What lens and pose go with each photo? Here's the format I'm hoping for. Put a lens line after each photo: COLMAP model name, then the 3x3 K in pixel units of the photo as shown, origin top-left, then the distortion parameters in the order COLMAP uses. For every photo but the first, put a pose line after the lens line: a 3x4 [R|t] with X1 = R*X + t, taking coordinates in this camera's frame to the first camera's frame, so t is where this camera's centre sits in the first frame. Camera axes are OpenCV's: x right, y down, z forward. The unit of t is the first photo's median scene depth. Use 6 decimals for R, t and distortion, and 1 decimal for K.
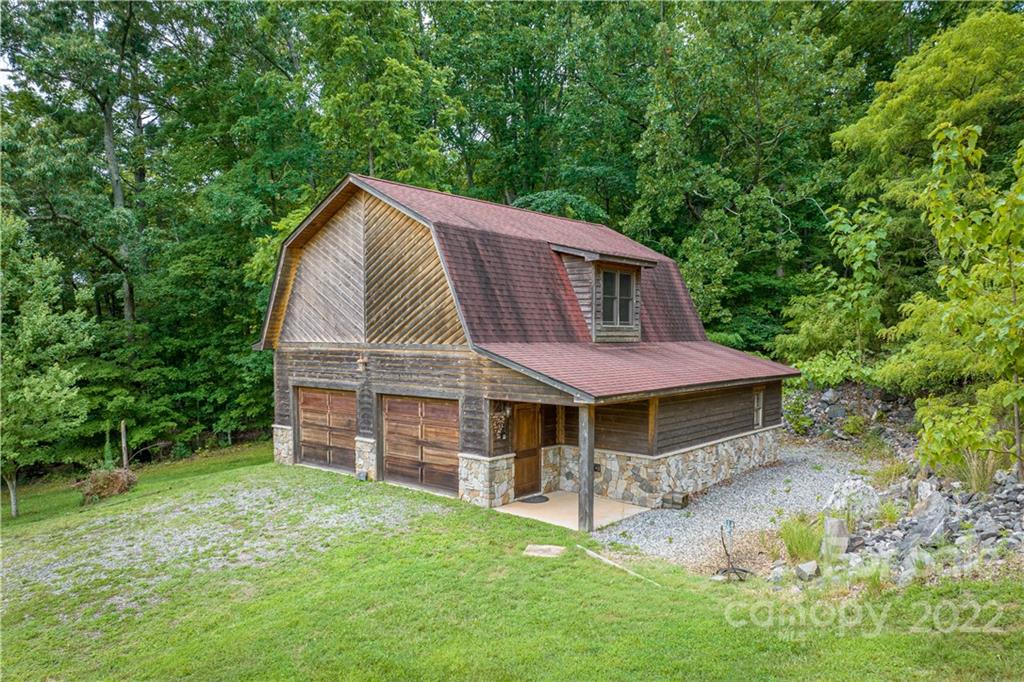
lens RADIAL K [[714.2, 0, 512.0], [0, 714.2, 341.0], [0, 0, 1]] dist [0.001008, 0.000301]
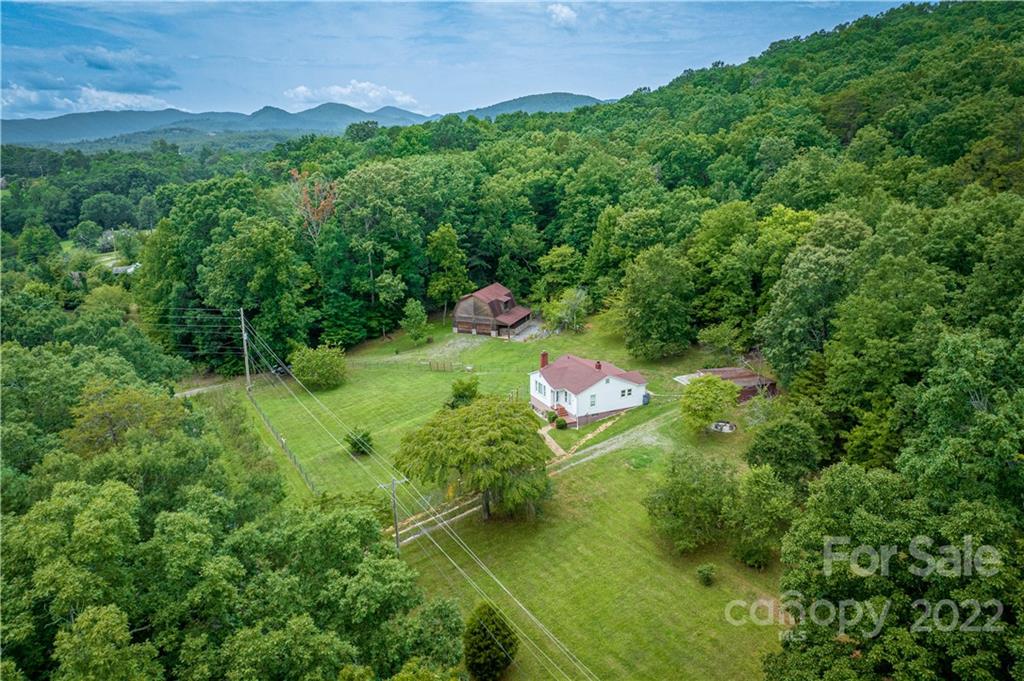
lens RADIAL K [[714.2, 0, 512.0], [0, 714.2, 340.5], [0, 0, 1]] dist [0.001008, 0.000301]
pose [[0.946429, -0.100448, 0.306892, -2.076838], [0.019192, 0.966205, 0.257059, -1.604722], [-0.322342, -0.237398, 0.916372, -5.760430]]
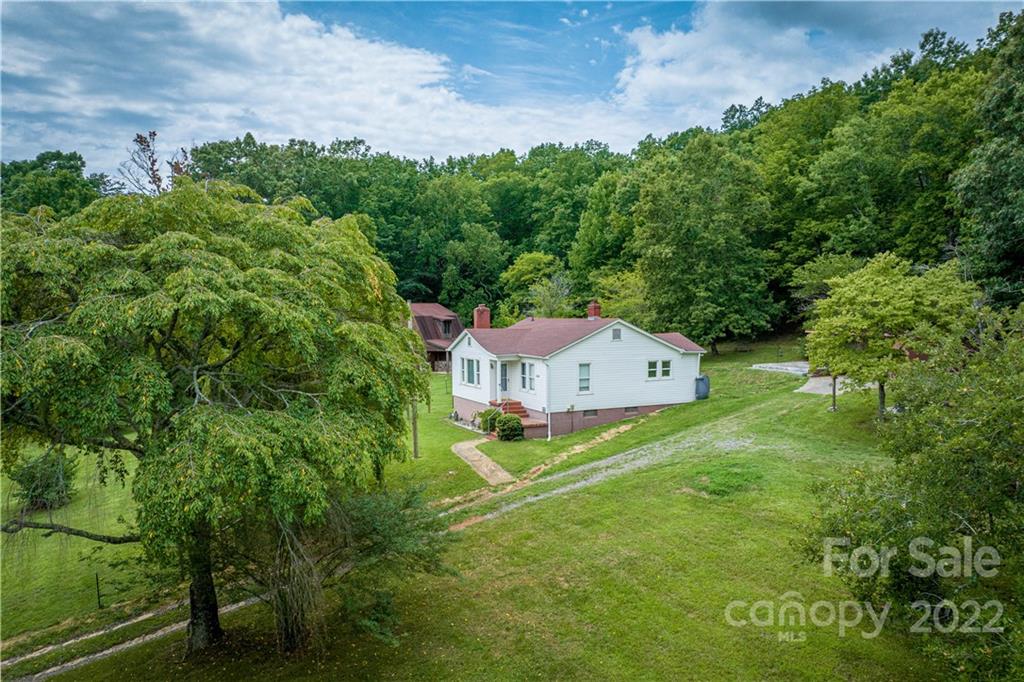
lens RADIAL K [[714.2, 0, 512.0], [0, 714.2, 341.0], [0, 0, 1]] dist [0.001008, 0.000301]
pose [[0.942710, -0.032537, 0.332023, -0.998365], [0.022130, 0.999140, 0.035078, -0.135476], [-0.332878, -0.025721, 0.942619, -3.483841]]
